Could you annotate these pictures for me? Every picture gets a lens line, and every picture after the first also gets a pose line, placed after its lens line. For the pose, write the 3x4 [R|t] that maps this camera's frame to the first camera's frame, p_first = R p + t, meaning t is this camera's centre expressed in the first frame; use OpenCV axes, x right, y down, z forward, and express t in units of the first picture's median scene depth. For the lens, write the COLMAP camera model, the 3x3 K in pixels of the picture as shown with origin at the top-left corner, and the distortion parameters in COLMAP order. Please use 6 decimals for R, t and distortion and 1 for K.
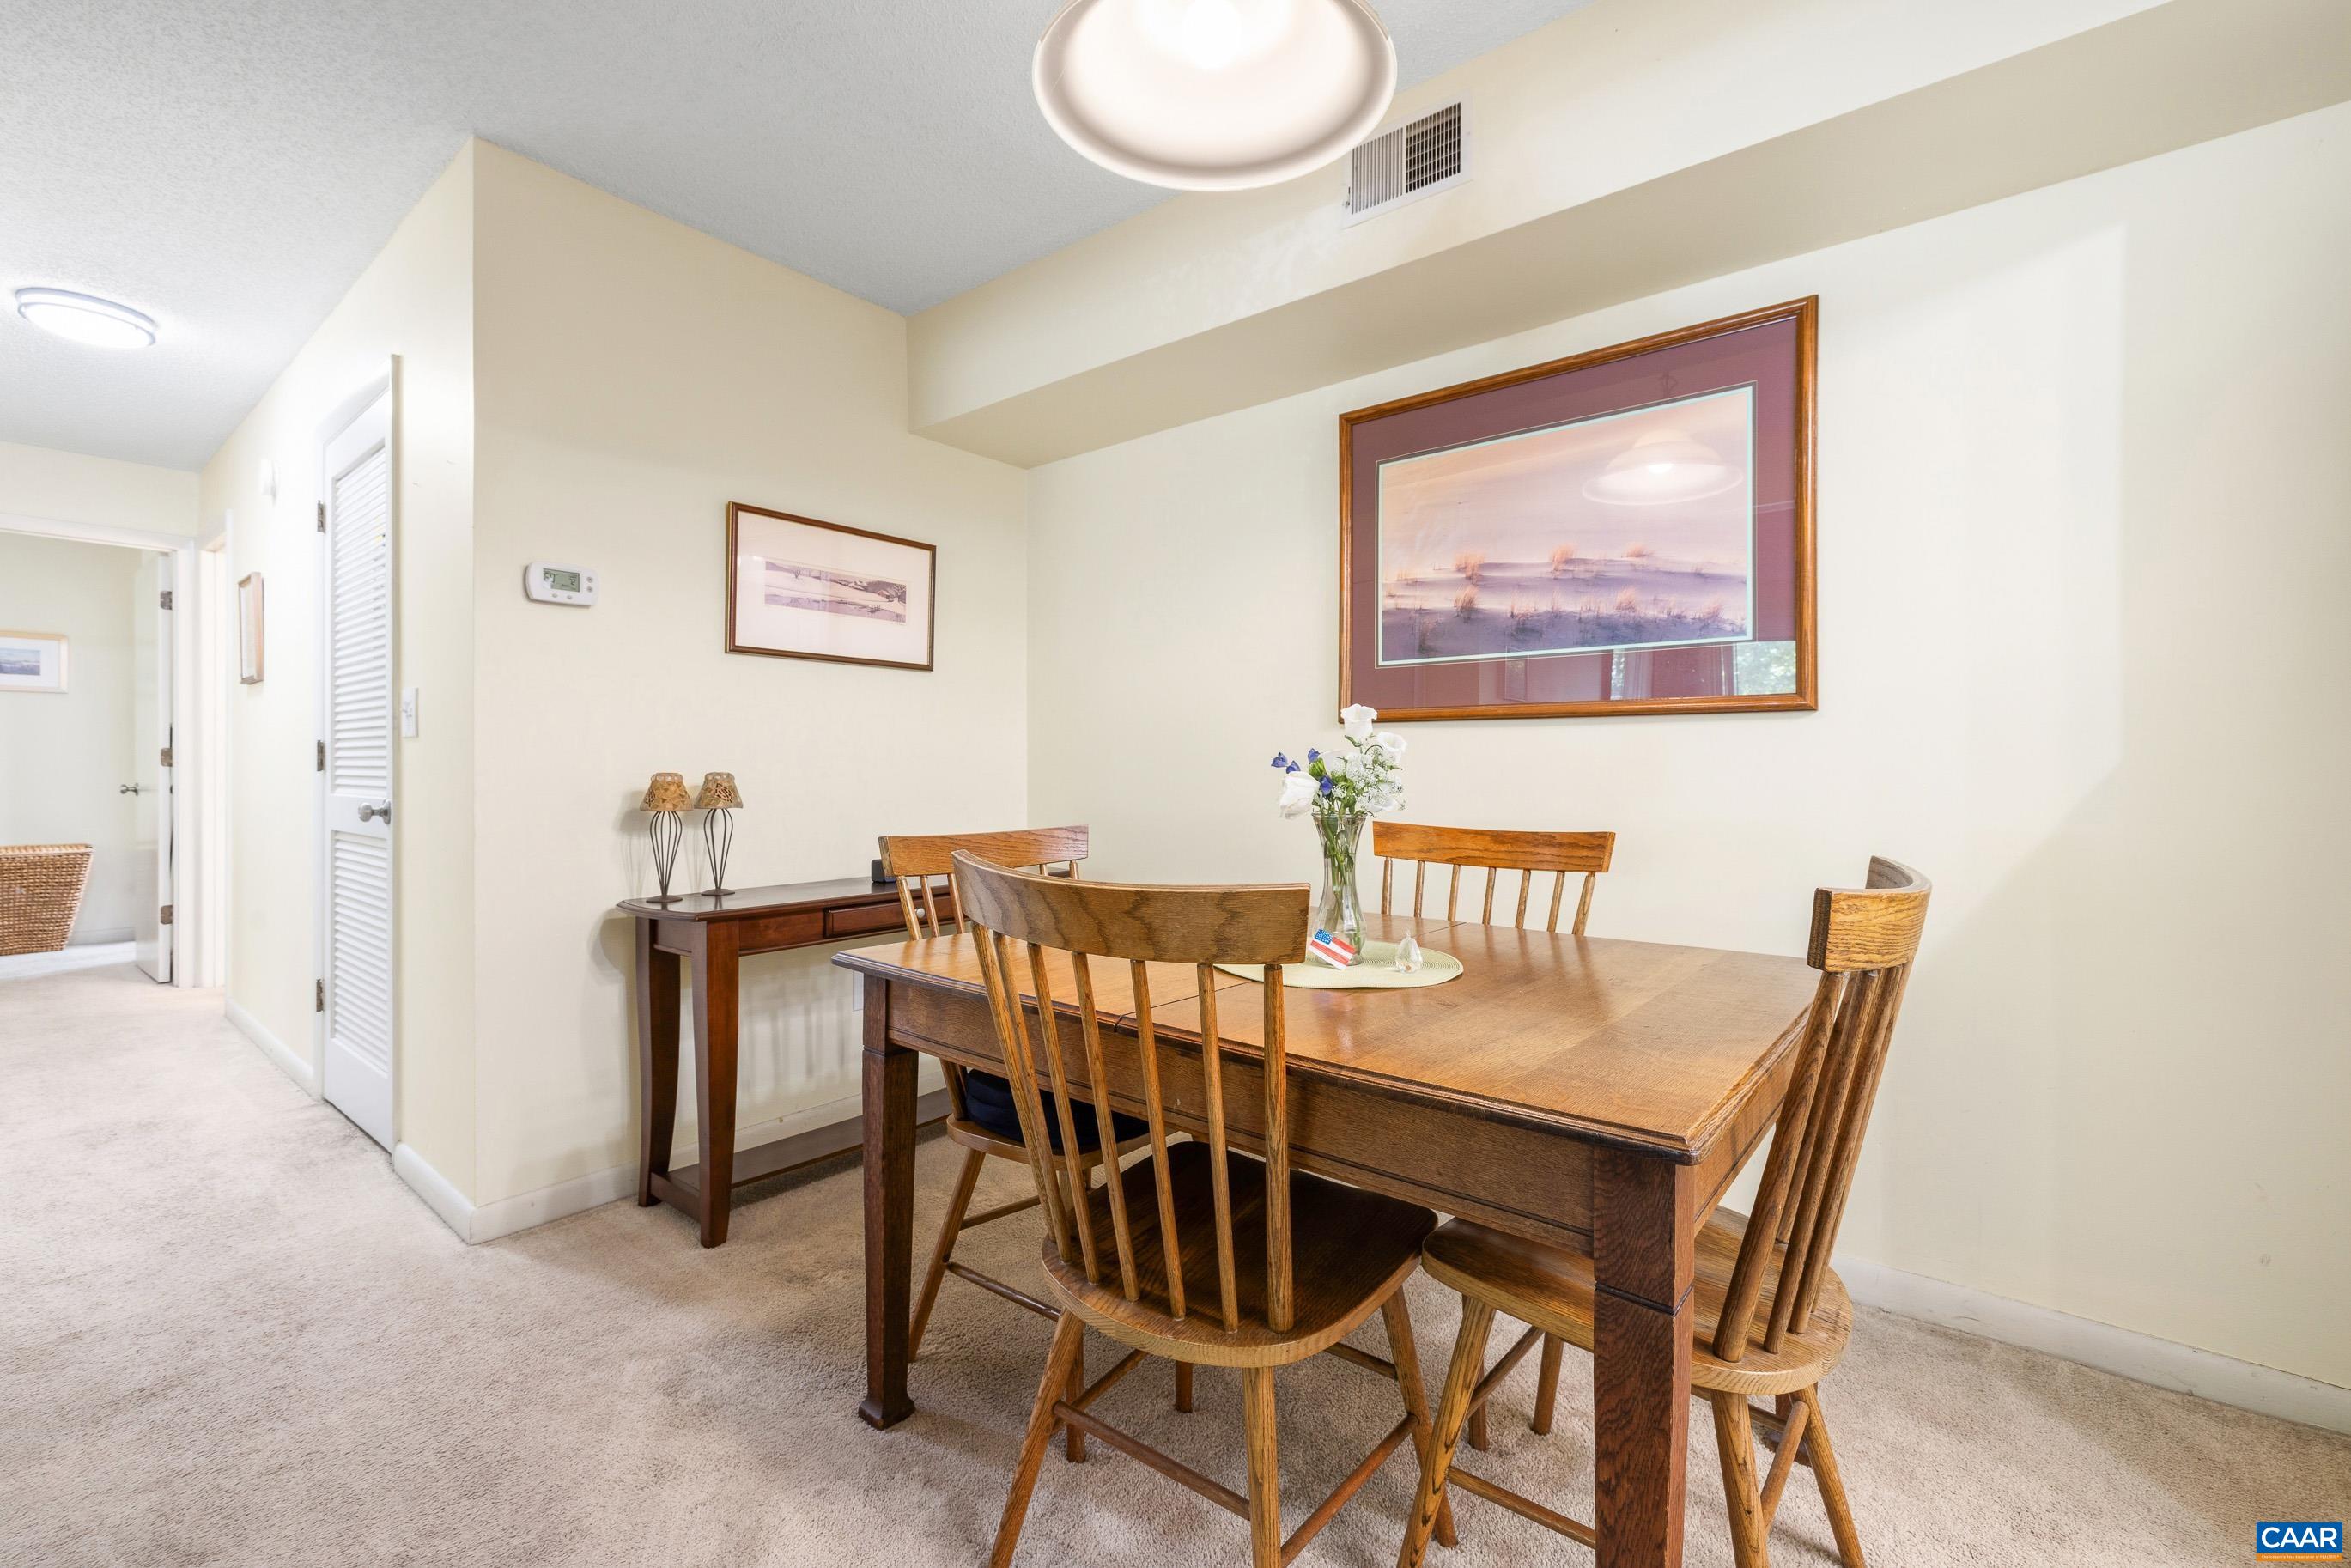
lens RADIAL K [[1002.2, 0, 1074.3], [0, 1002.2, 752.1], [0, 0, 1]] dist [0.002140, 0.000066]
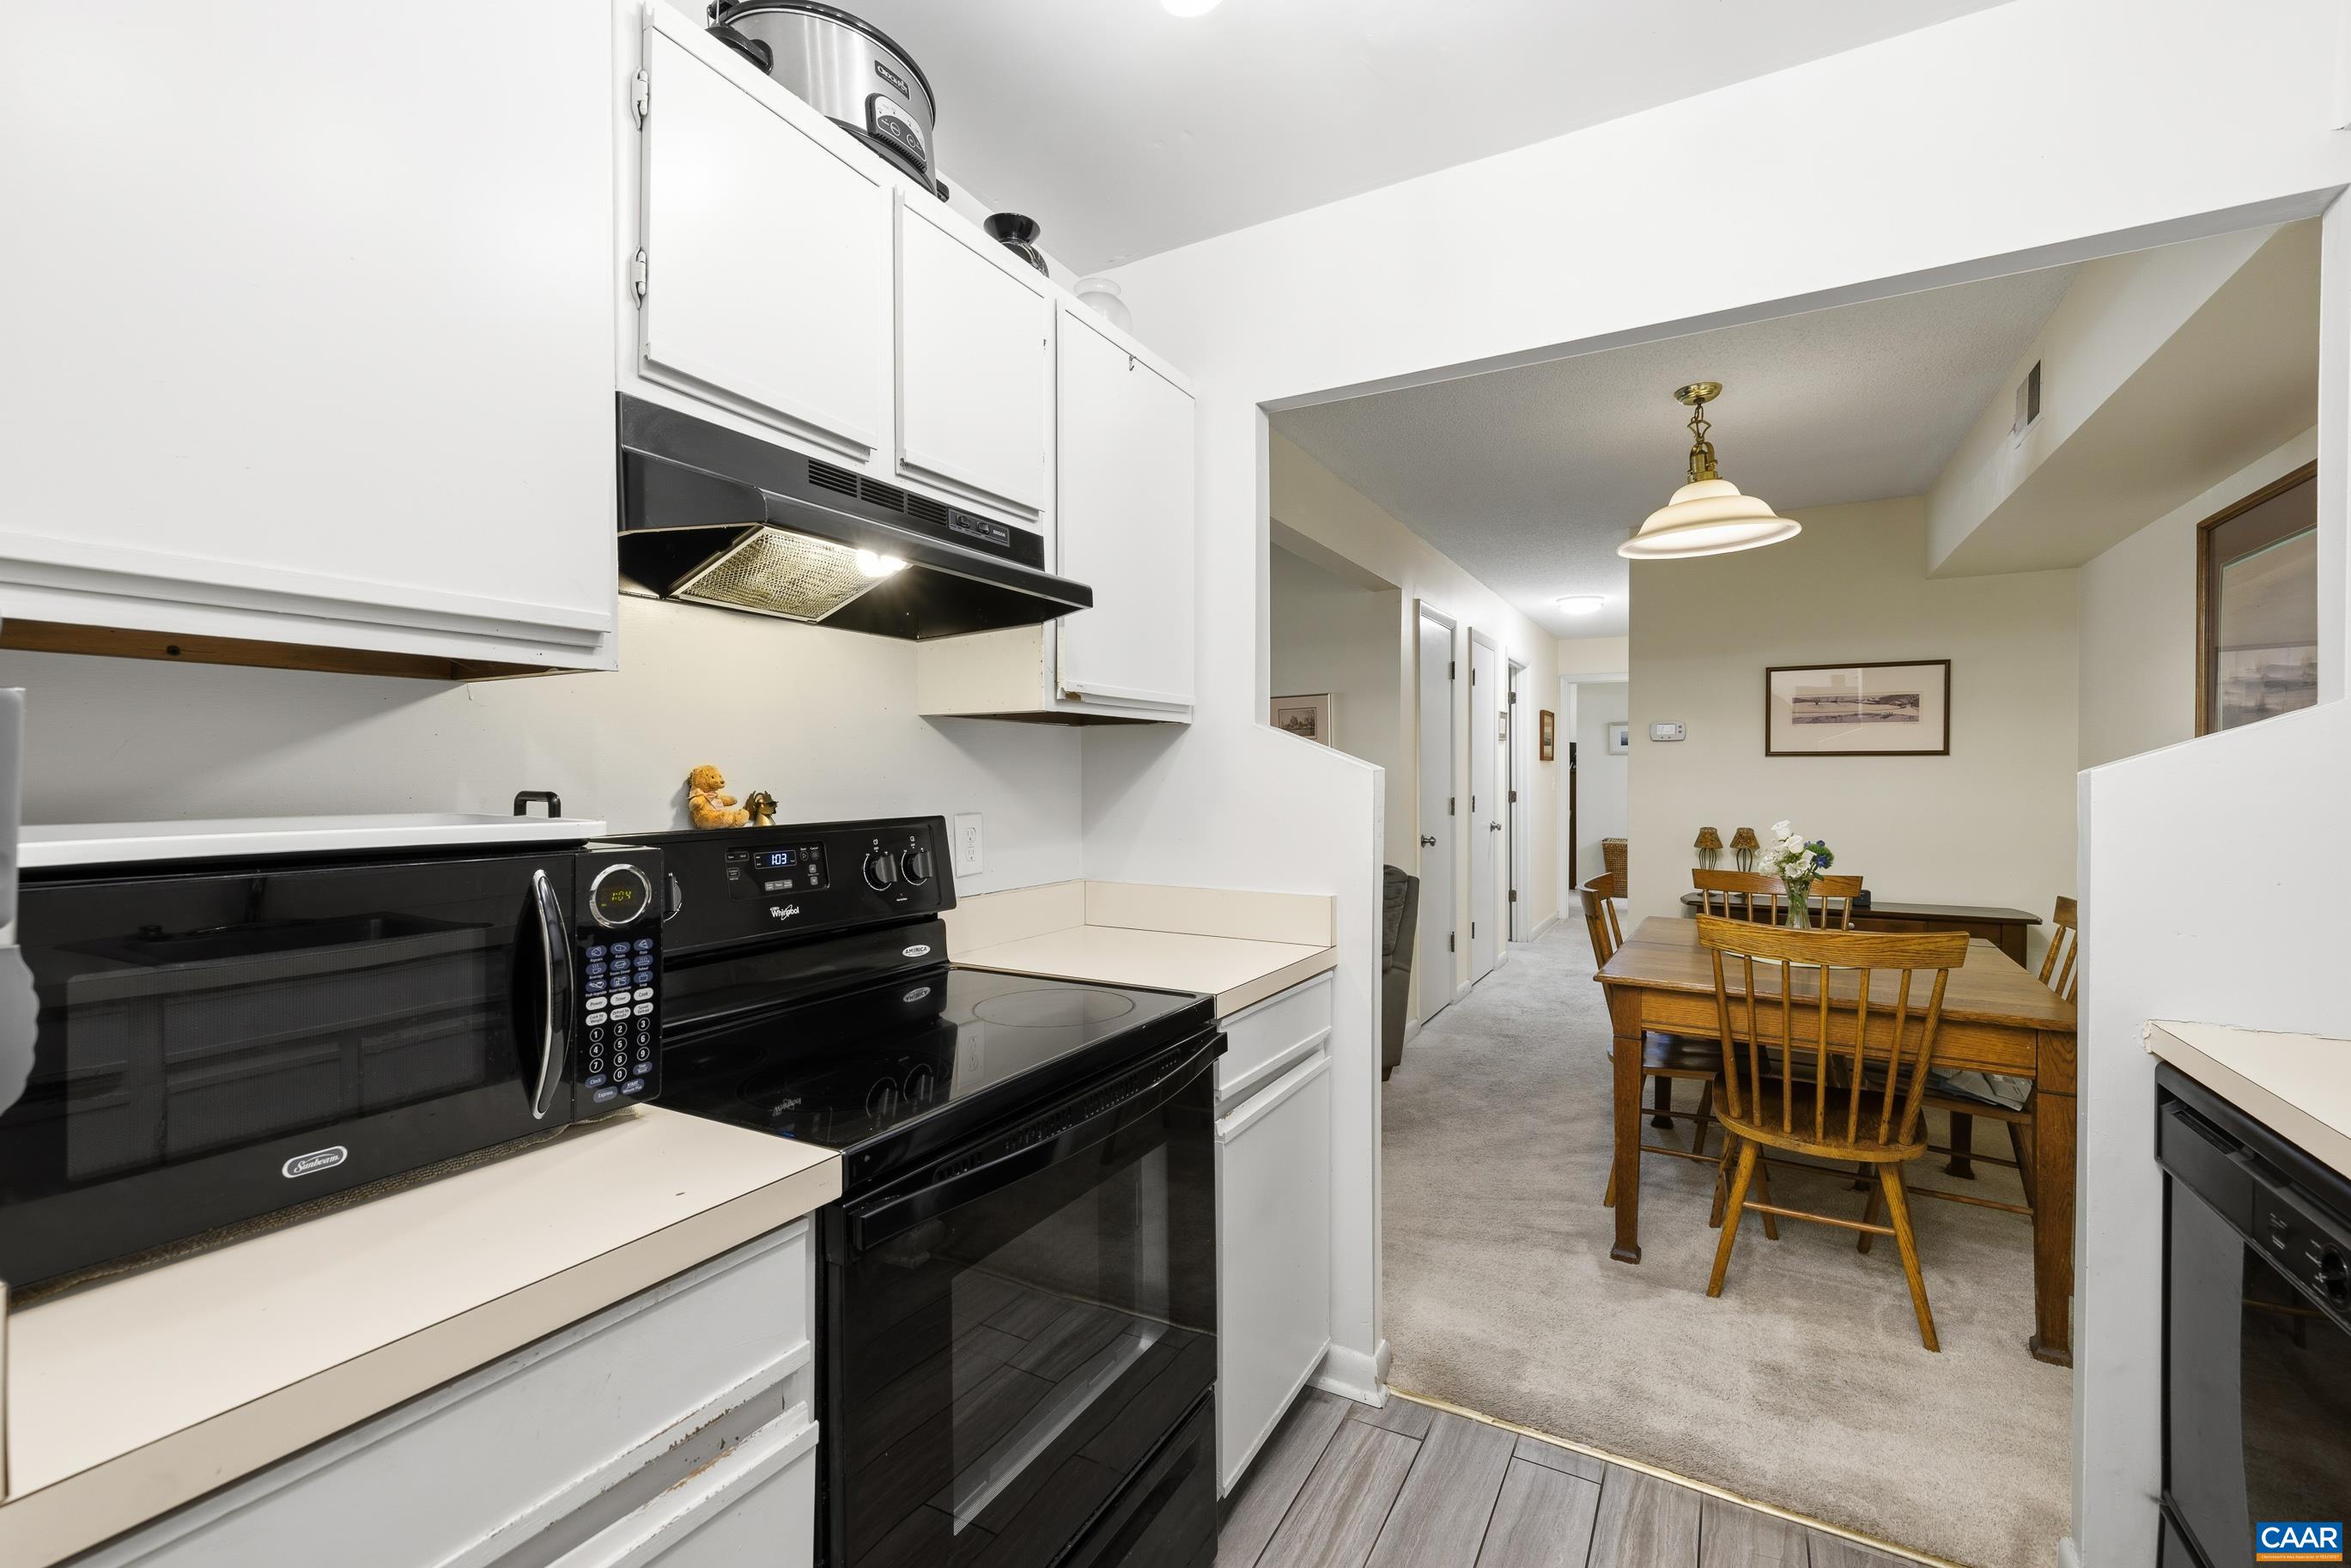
lens RADIAL K [[1002.2, 0, 1180.8], [0, 1002.2, 776.0], [0, 0, 1]] dist [0.002140, 0.000066]
pose [[0.170923, 0.002320, -0.985282, 1.169337], [0.028292, 0.999573, 0.007262, -0.107436], [0.984878, -0.029117, 0.170784, -0.268180]]
